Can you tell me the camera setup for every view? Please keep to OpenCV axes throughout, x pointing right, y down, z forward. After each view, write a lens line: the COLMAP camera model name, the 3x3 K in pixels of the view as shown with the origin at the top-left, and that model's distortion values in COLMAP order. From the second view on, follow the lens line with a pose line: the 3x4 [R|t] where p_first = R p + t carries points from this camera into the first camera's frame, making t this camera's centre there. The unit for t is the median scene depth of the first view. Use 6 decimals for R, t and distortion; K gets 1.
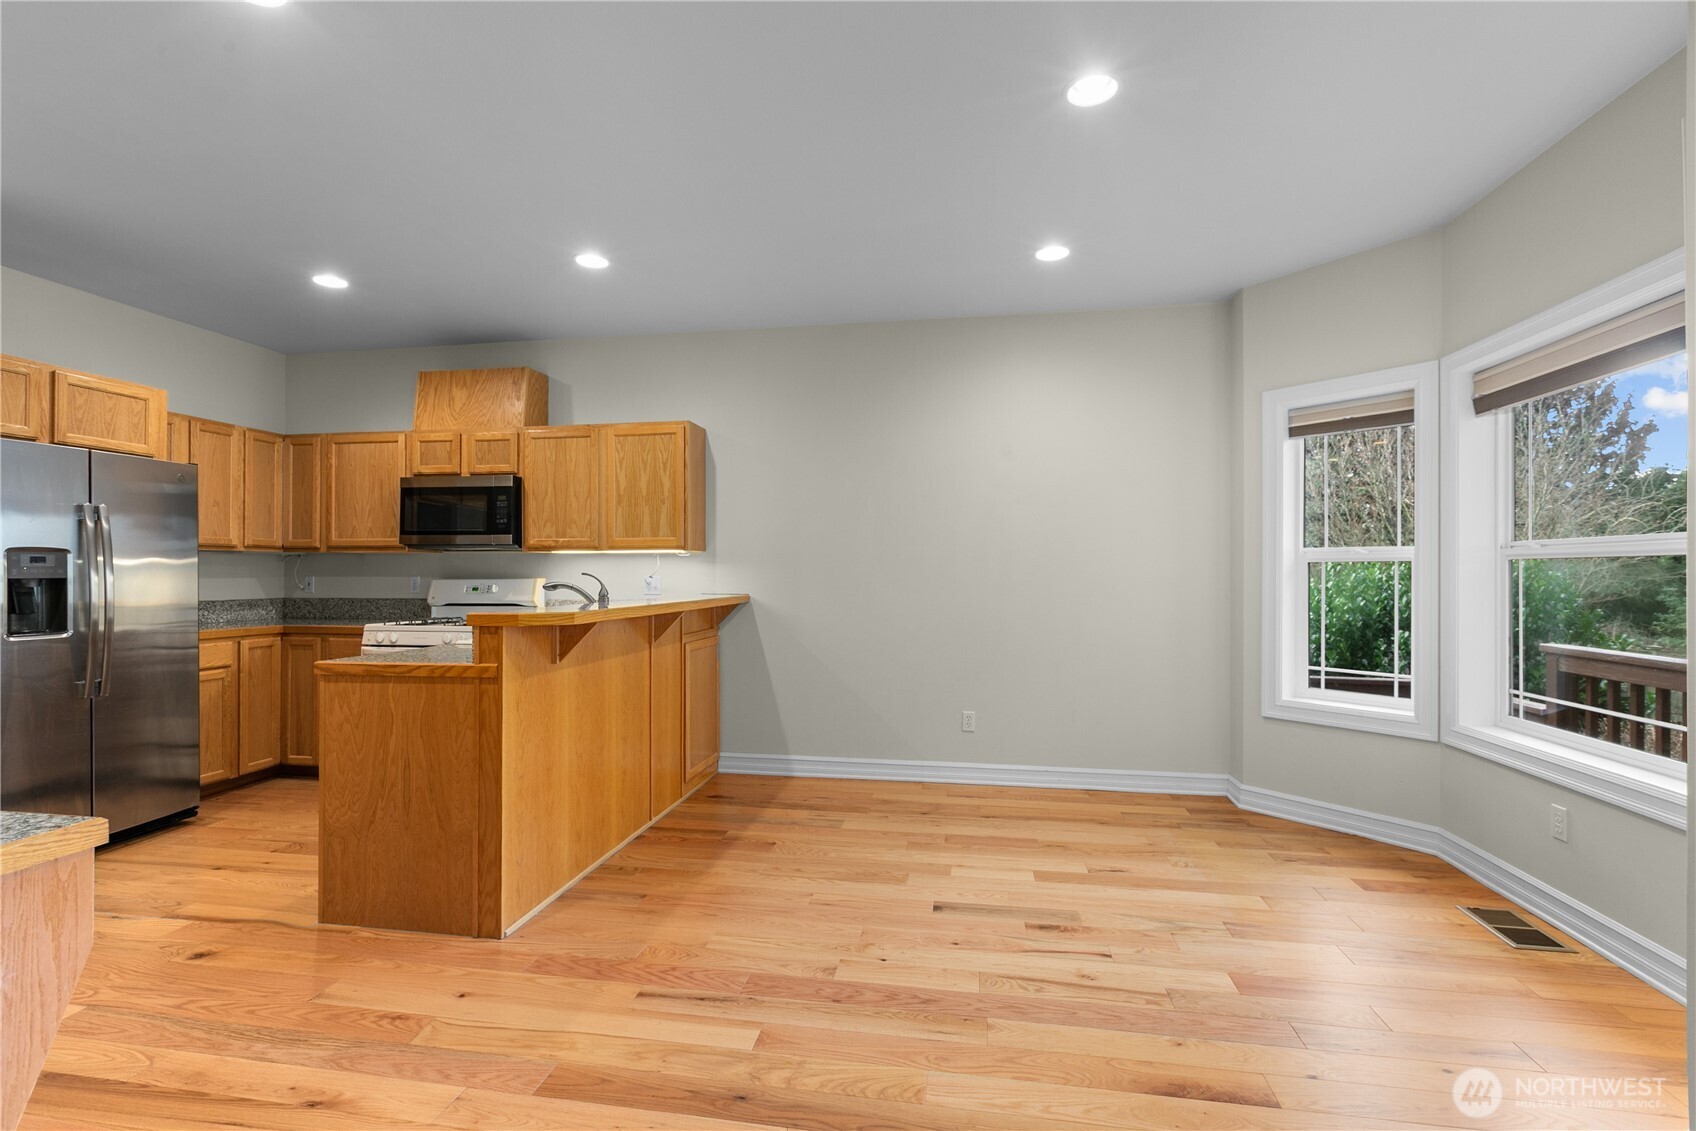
lens RADIAL K [[773.6, 0, 838.8], [0, 773.6, 575.9], [0, 0, 1]] dist [0.003386, -0.000106]
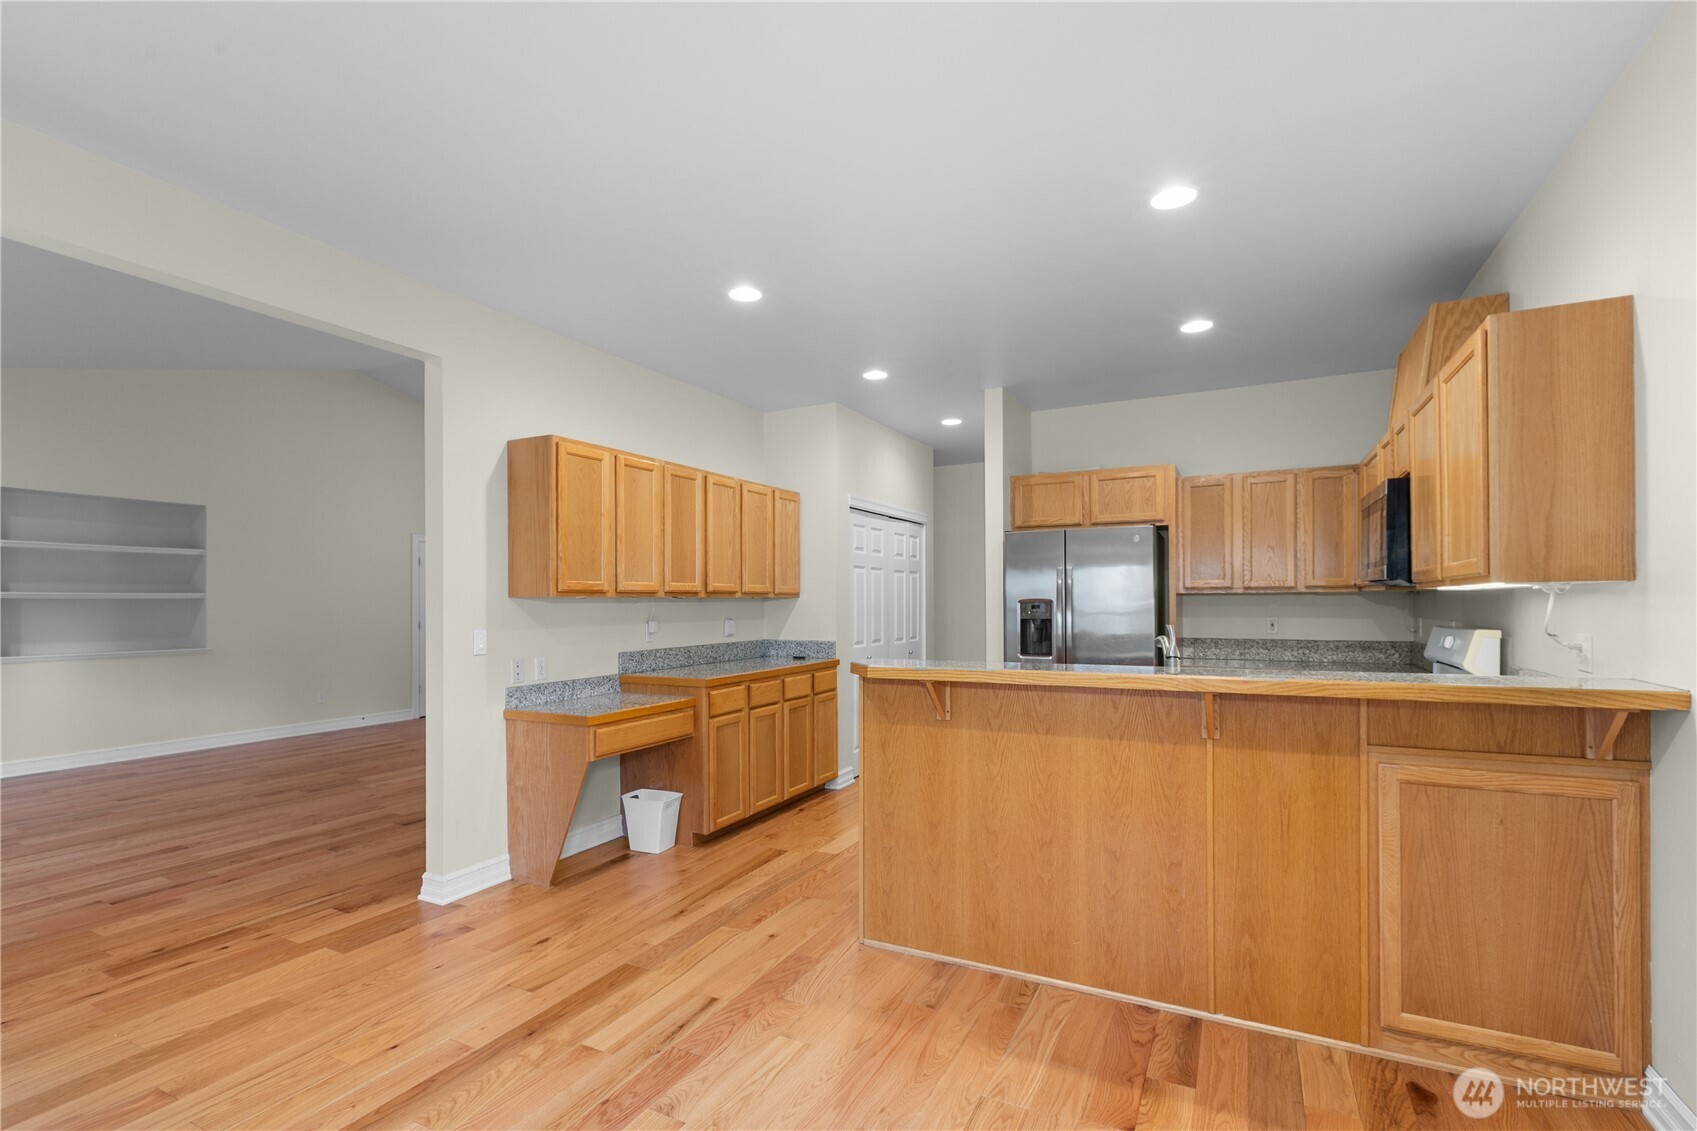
lens RADIAL K [[801.5, 0, 854.3], [0, 801.5, 598.5], [0, 0, 1]] dist [0.002538, 0.000145]
pose [[-0.294142, -0.002702, -0.955758, 0.488564], [0.002332, 0.999991, -0.003545, -0.026704], [0.955759, -0.003271, -0.294133, 0.928989]]
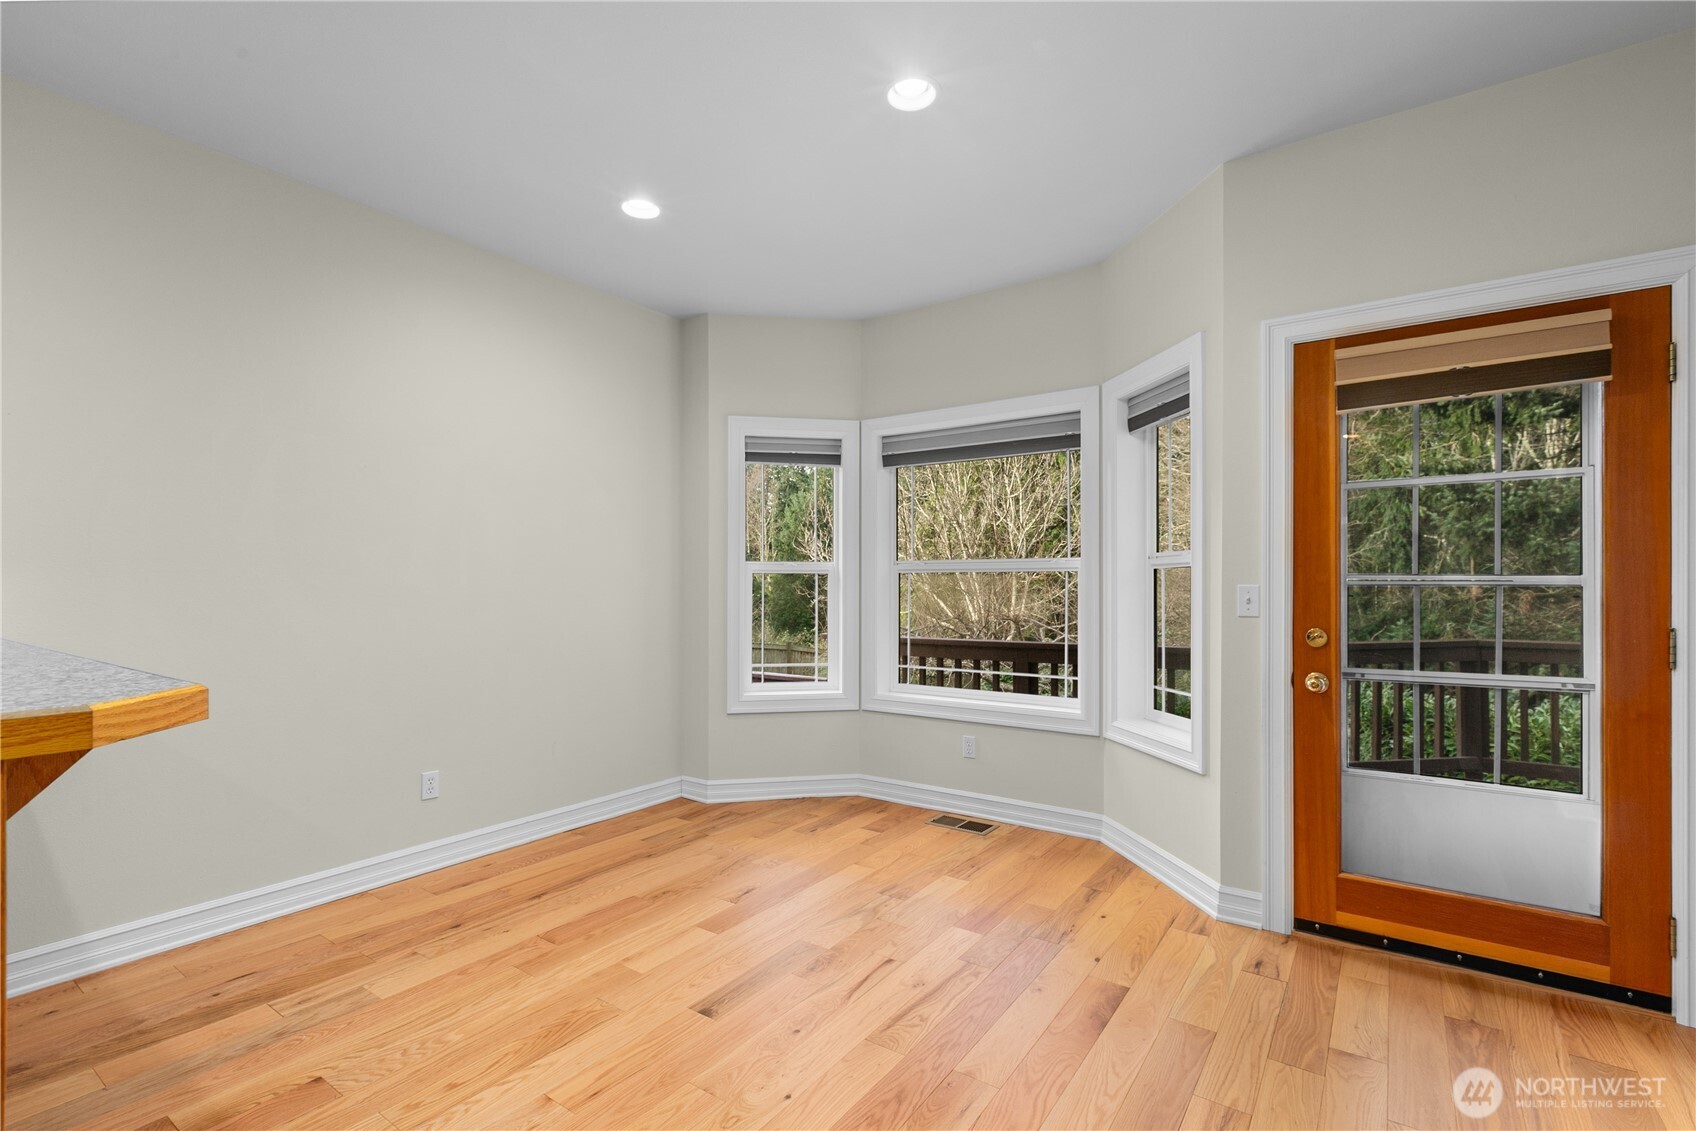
lens RADIAL K [[773.6, 0, 838.8], [0, 773.6, 575.9], [0, 0, 1]] dist [0.003386, -0.000106]
pose [[0.435896, 0.009847, 0.899943, -0.392686], [0.002494, 0.999923, -0.012149, 0.002568], [-0.899994, 0.007540, 0.435838, 0.412340]]
